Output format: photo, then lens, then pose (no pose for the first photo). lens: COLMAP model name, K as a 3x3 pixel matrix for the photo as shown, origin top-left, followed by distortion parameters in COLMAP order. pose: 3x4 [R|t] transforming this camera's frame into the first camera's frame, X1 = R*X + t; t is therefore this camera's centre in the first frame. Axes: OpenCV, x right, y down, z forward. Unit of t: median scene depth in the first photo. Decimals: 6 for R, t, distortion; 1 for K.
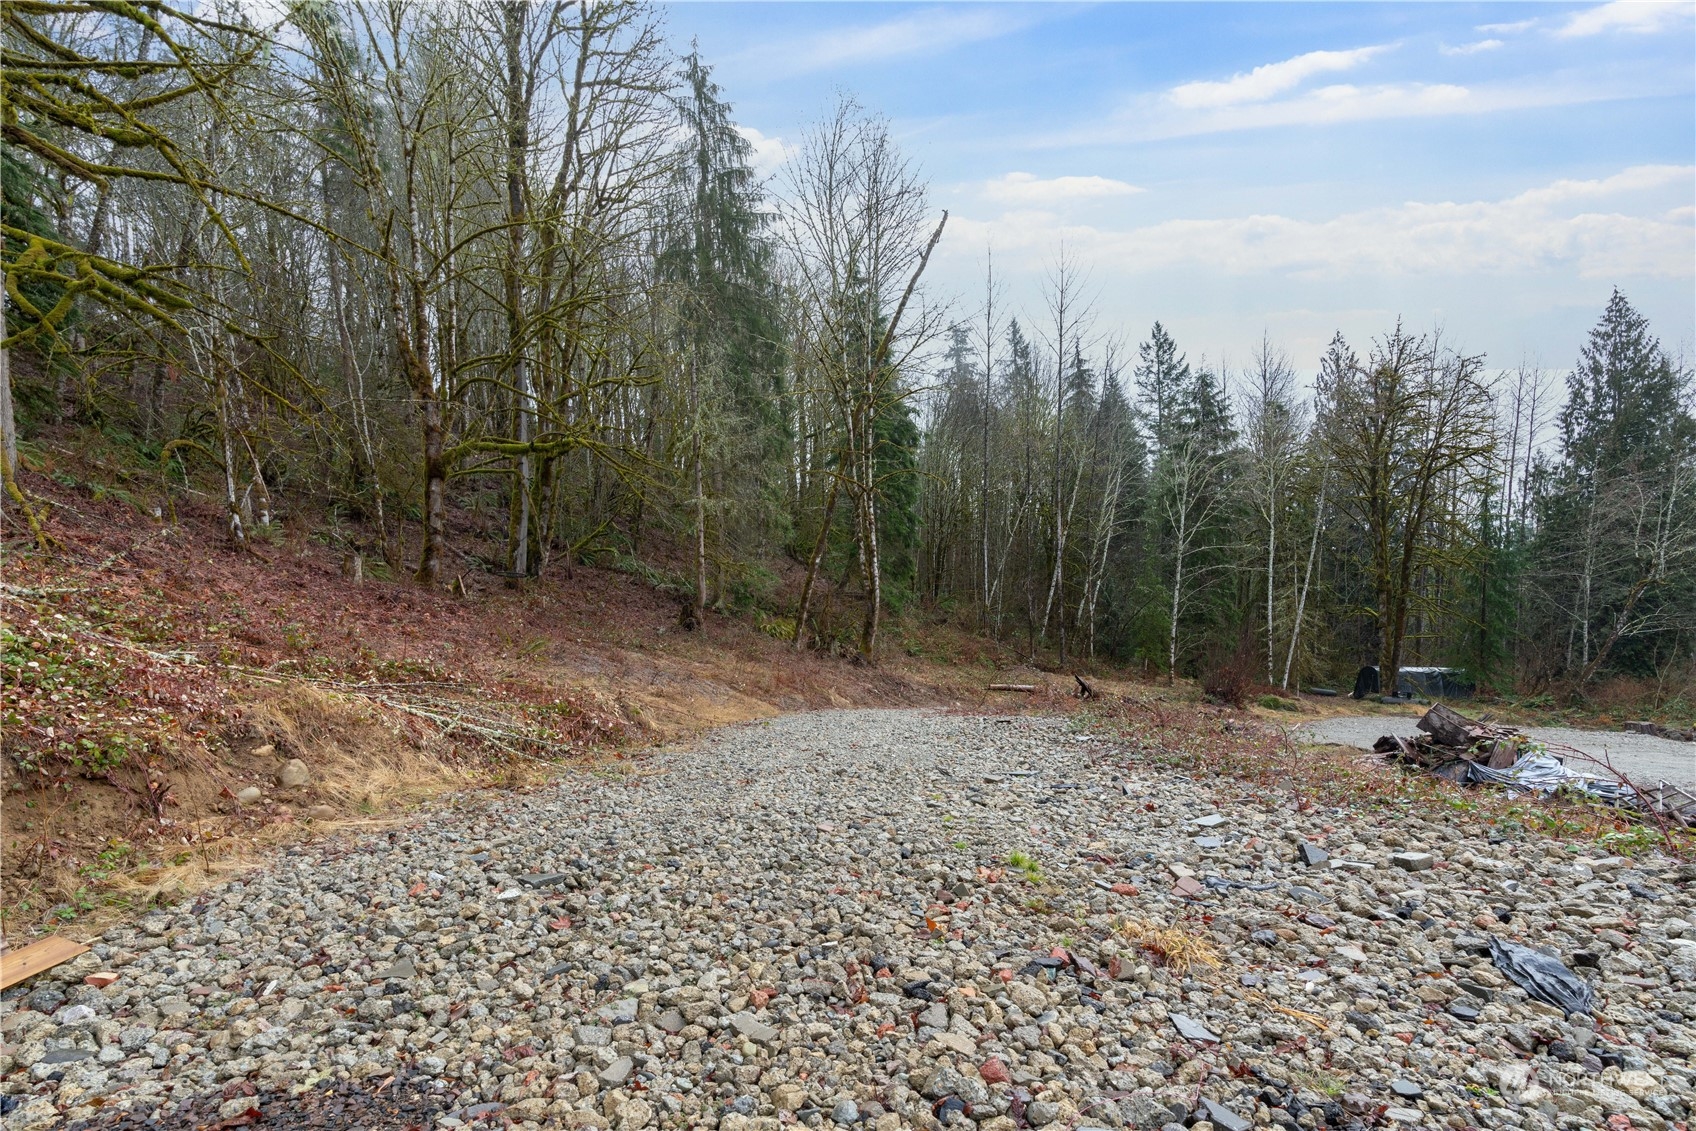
lens RADIAL K [[773.0, 0, 849.6], [0, 773.0, 689.3], [0, 0, 1]] dist [0.001131, 0.000239]
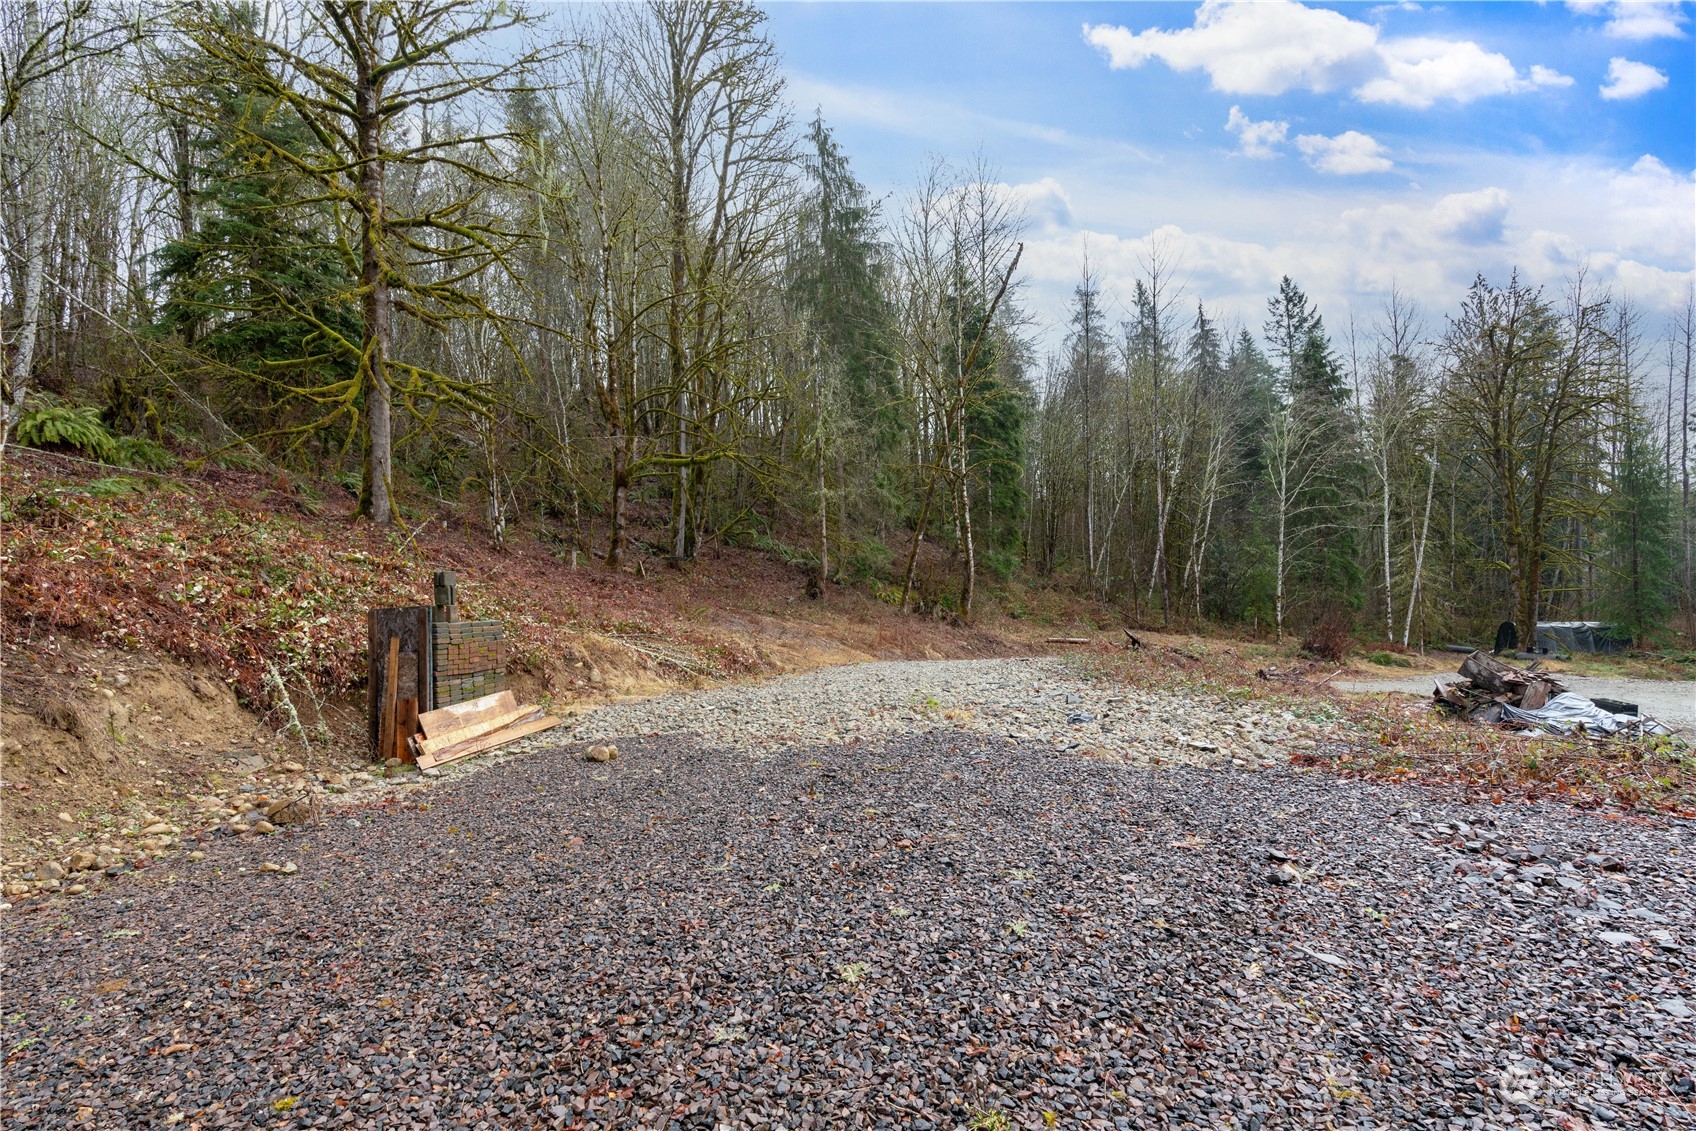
lens RADIAL K [[783.3, 0, 847.7], [0, 783.3, 588.7], [0, 0, 1]] dist [0.024207, -0.000020]
pose [[0.984469, -0.023197, -0.174021, 0.049073], [0.008044, 0.996151, -0.087281, 0.012463], [0.175376, 0.084525, 0.980866, -0.159156]]
